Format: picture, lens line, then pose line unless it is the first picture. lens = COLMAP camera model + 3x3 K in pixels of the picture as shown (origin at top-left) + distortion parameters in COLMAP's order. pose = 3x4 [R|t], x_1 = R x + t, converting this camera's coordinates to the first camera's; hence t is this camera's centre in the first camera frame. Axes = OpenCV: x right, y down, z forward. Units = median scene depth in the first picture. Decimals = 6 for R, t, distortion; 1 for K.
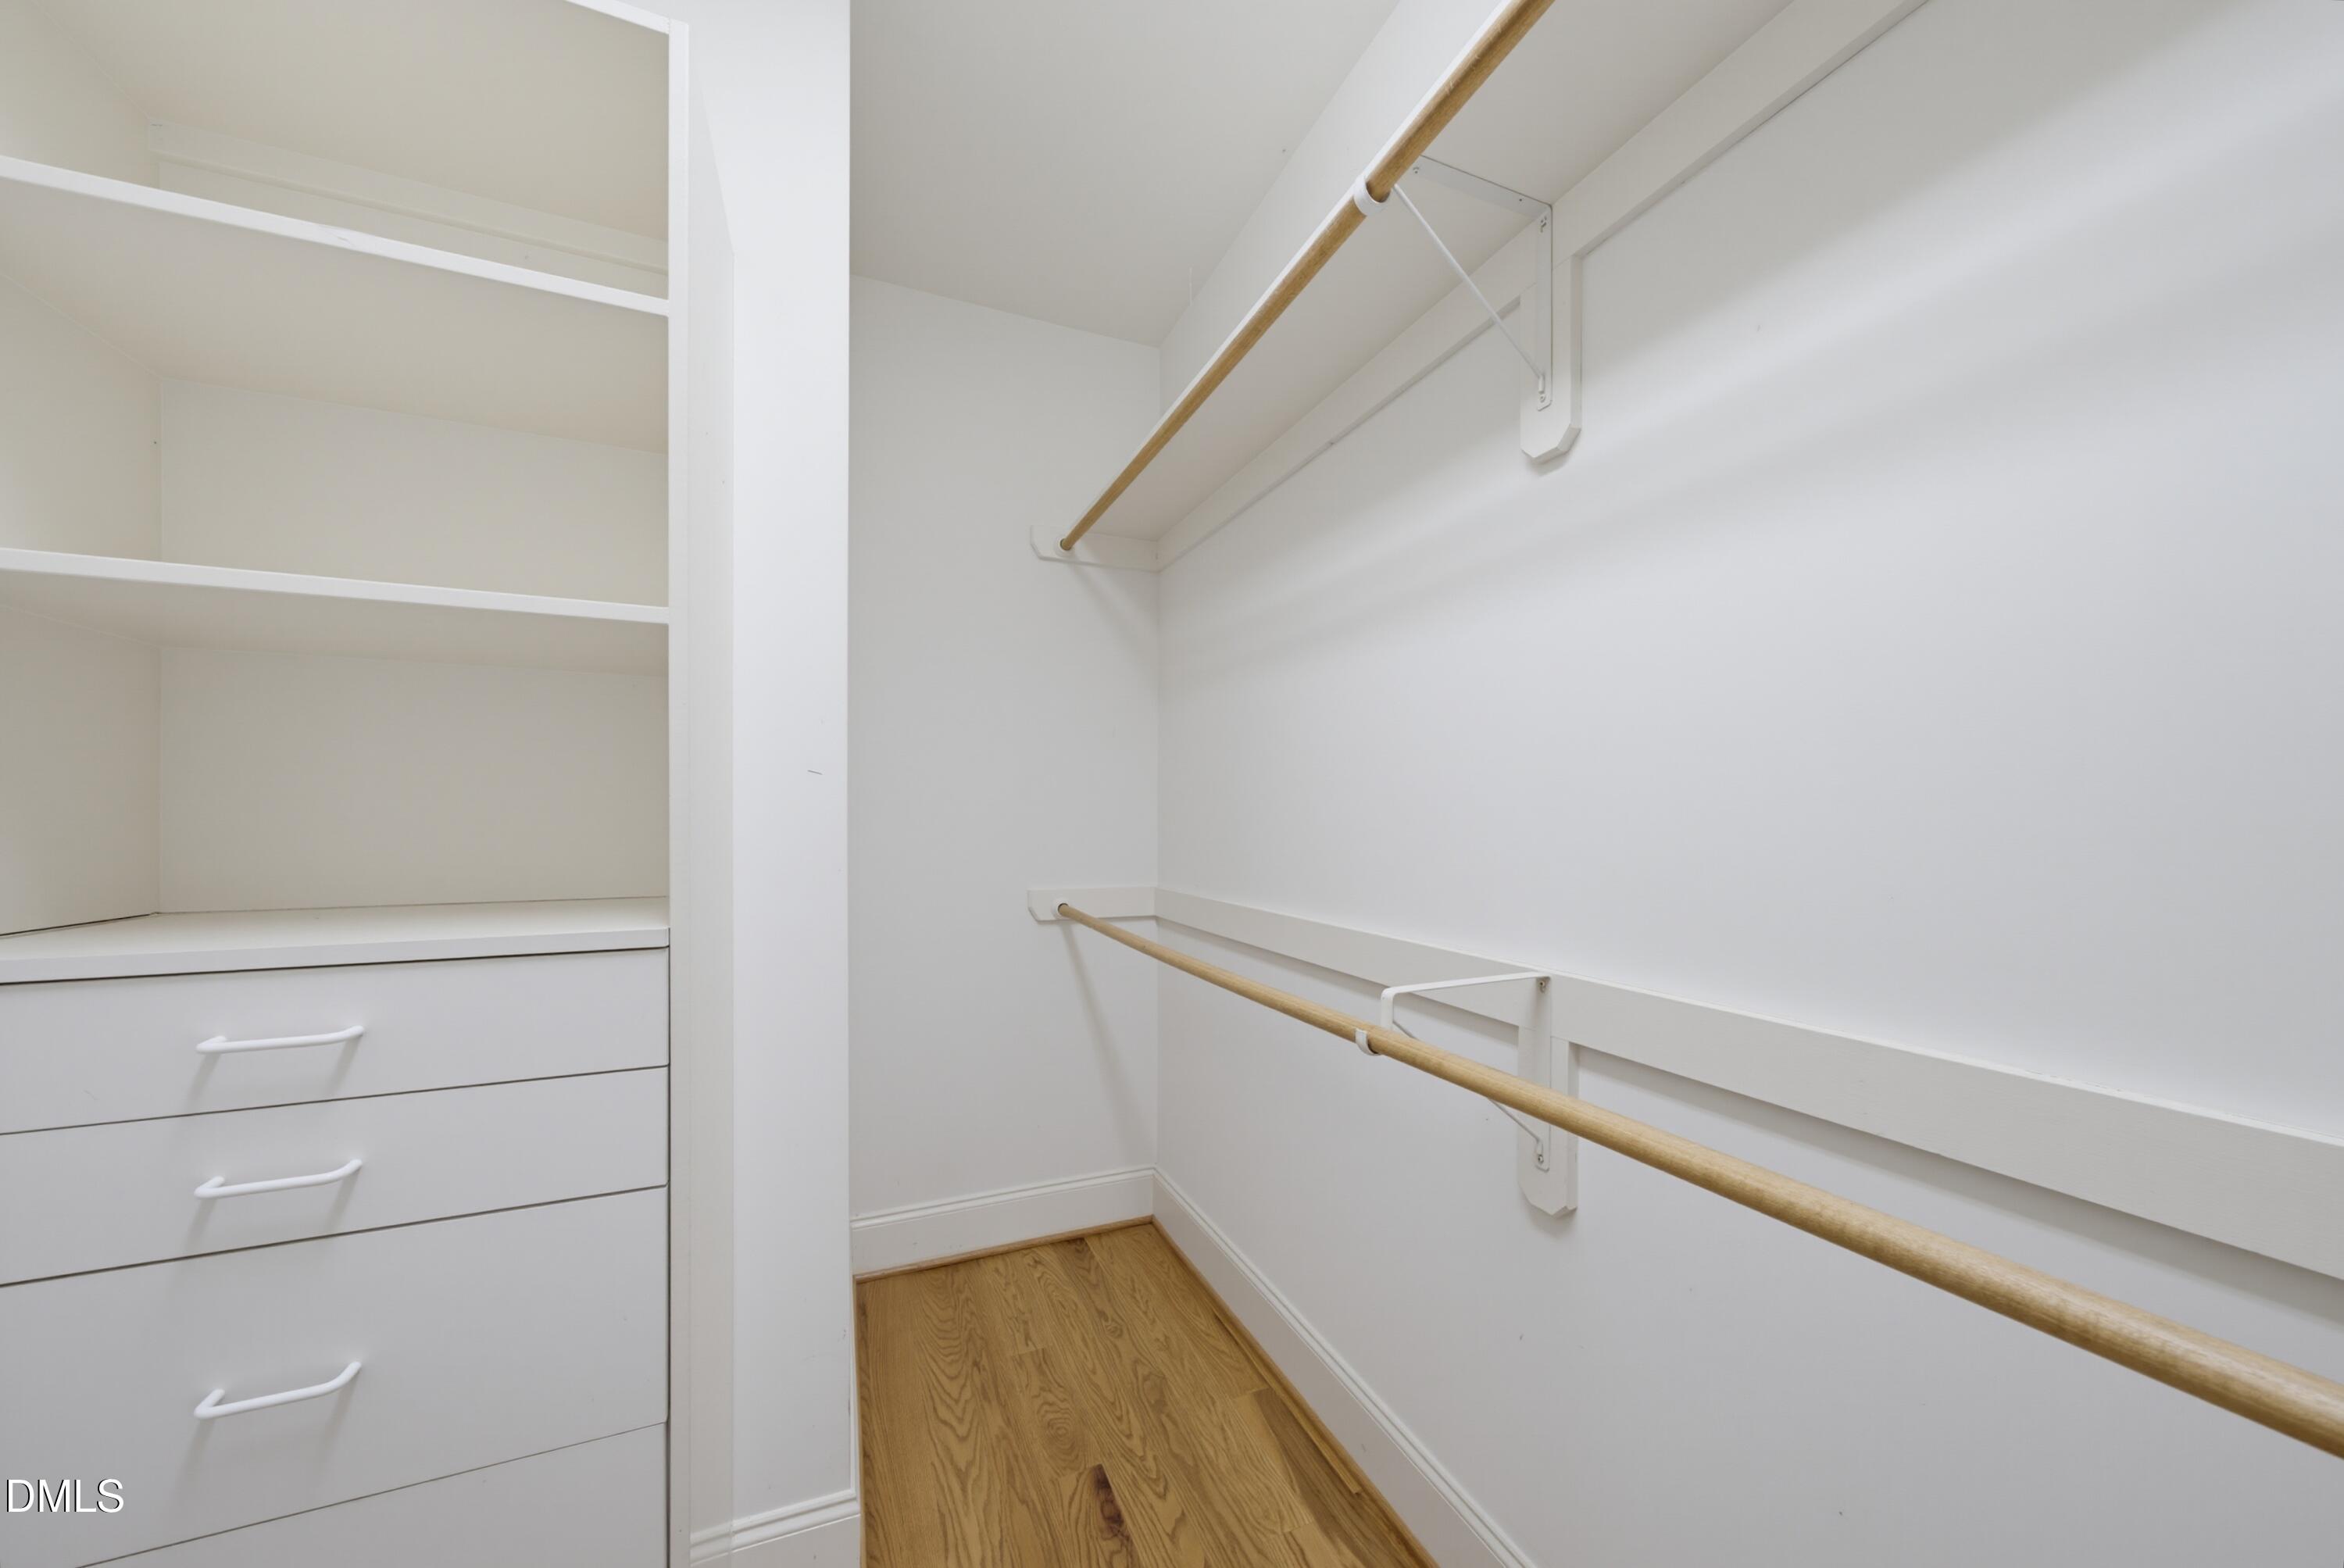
lens RADIAL K [[804.9, 0, 1163.7], [0, 804.9, 825.7], [0, 0, 1]] dist [-0.001362, 0.000061]
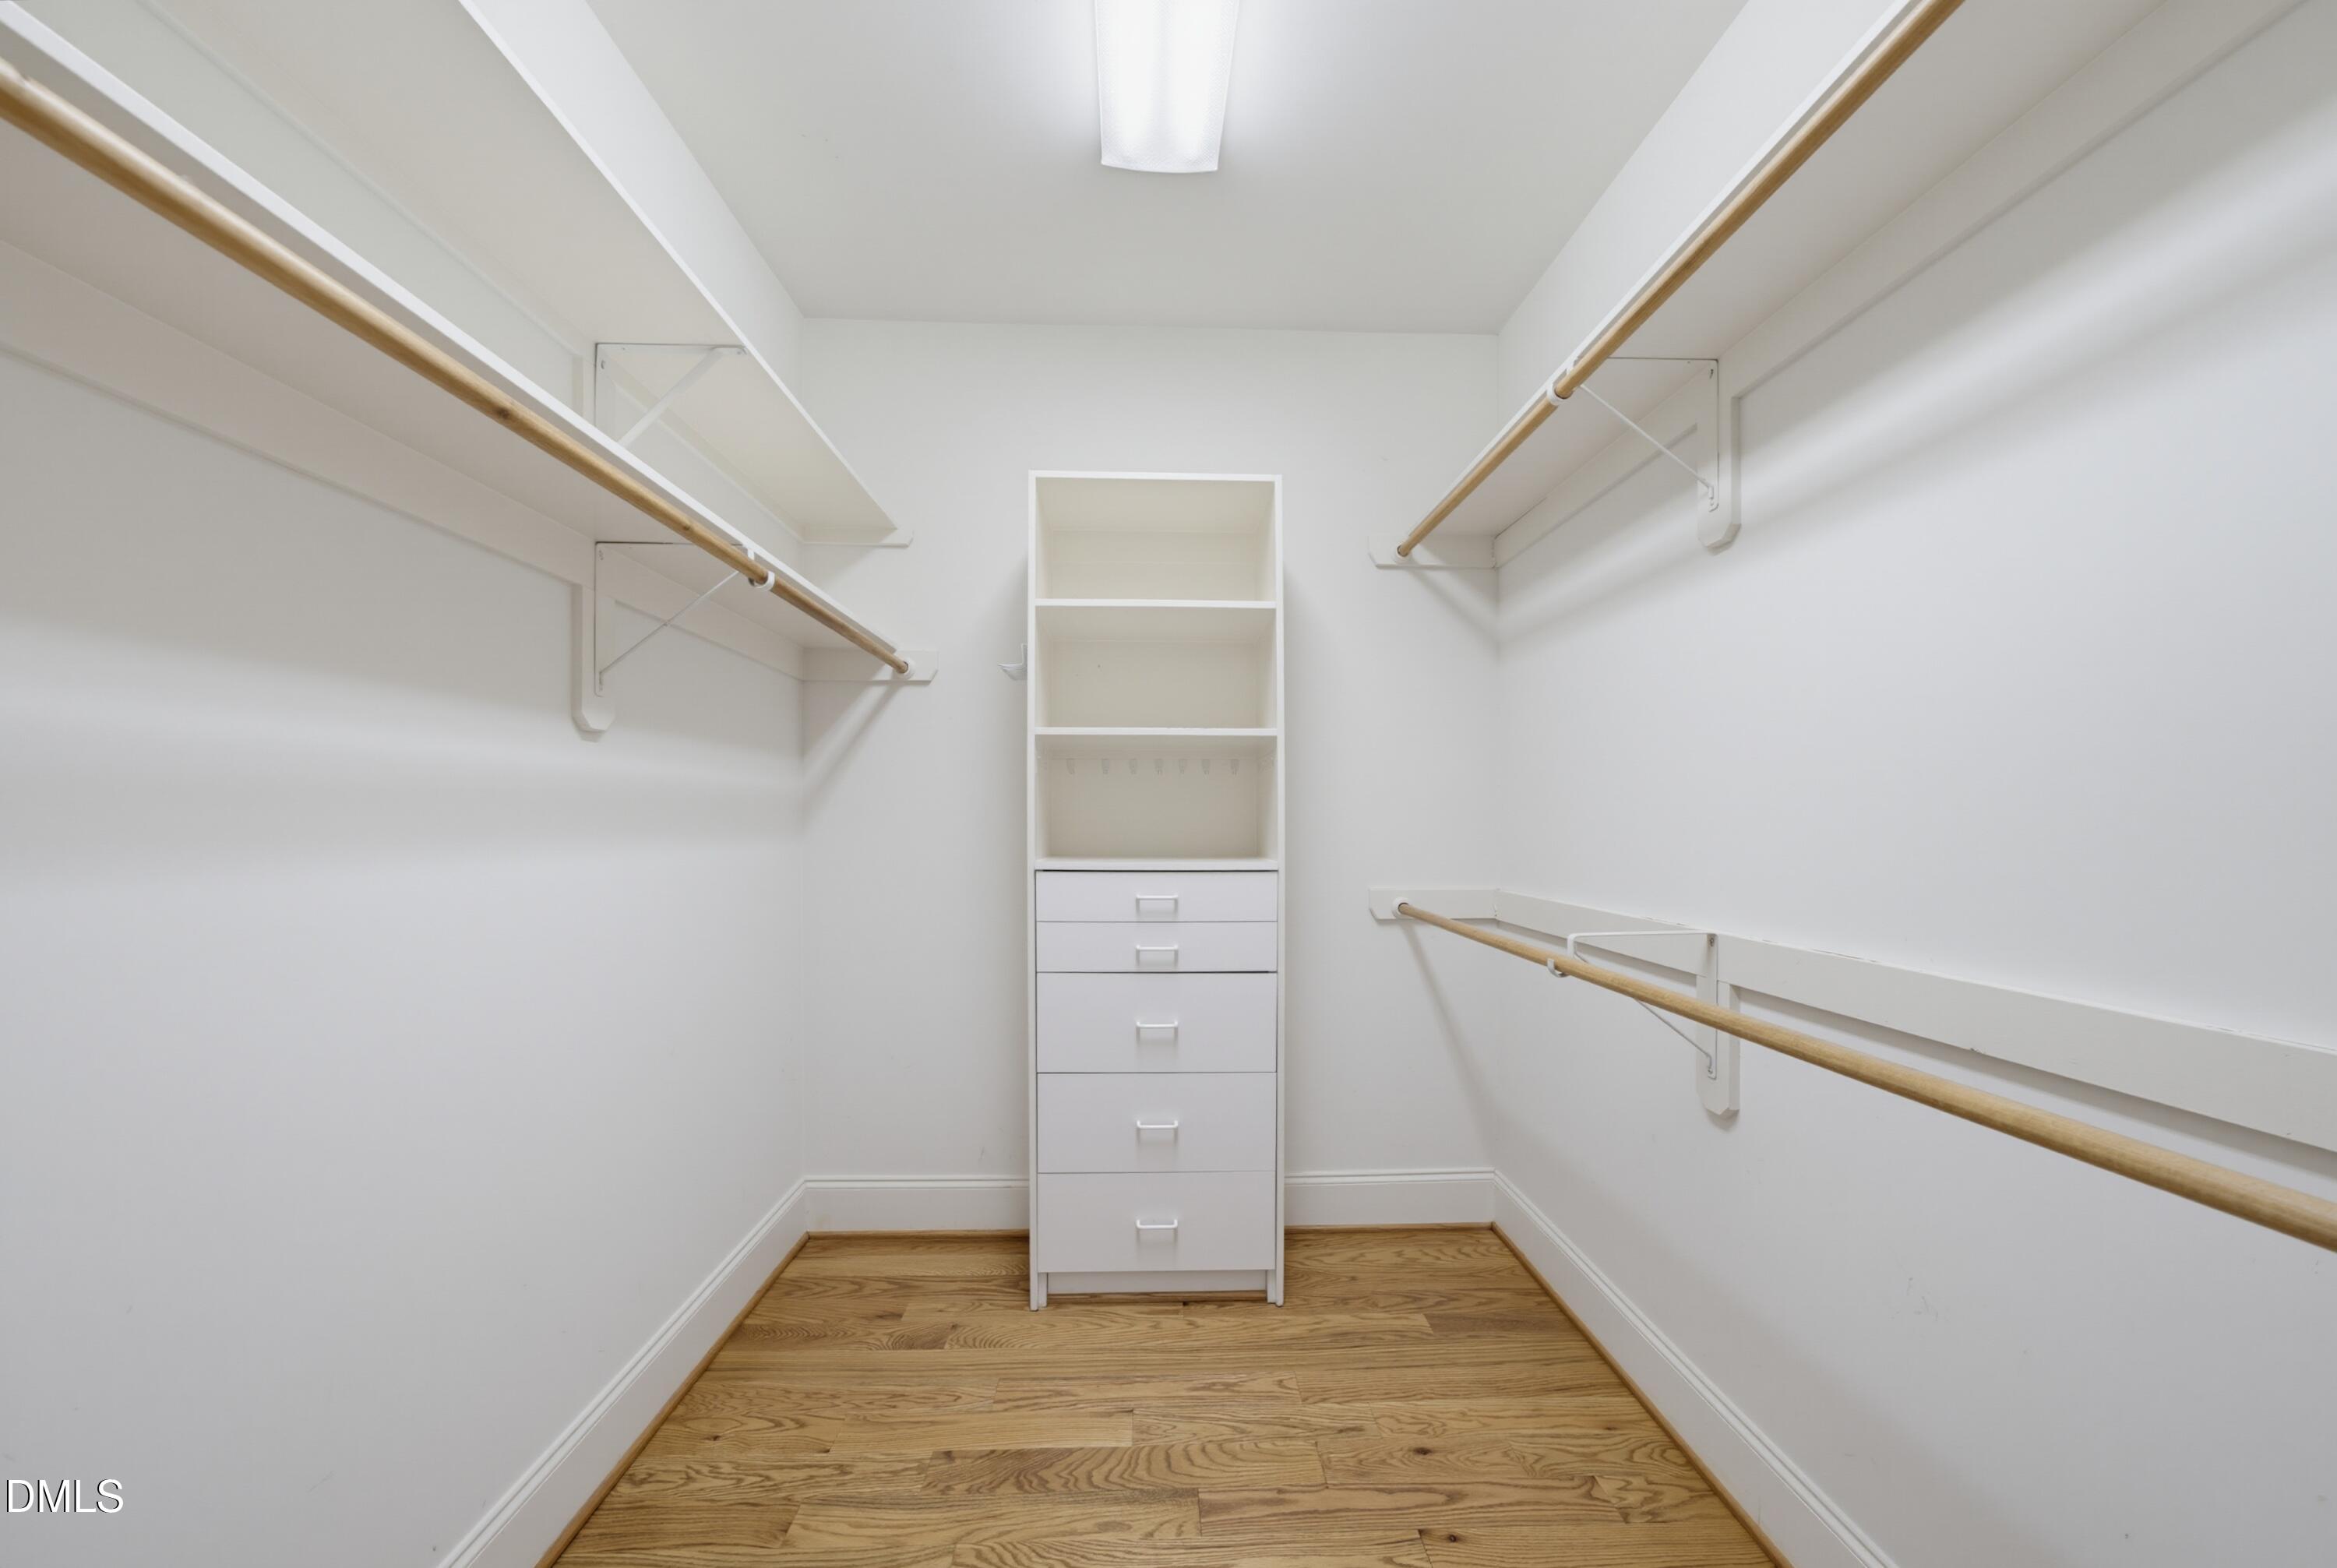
lens RADIAL K [[802.5, 0, 1160.2], [0, 802.5, 825.6], [0, 0, 1]] dist [-0.001362, 0.000061]
pose [[0.910659, -0.002904, -0.413149, 0.180275], [0.002196, 0.999995, -0.002188, 0.005036], [0.413153, 0.001086, 0.910661, -0.586880]]
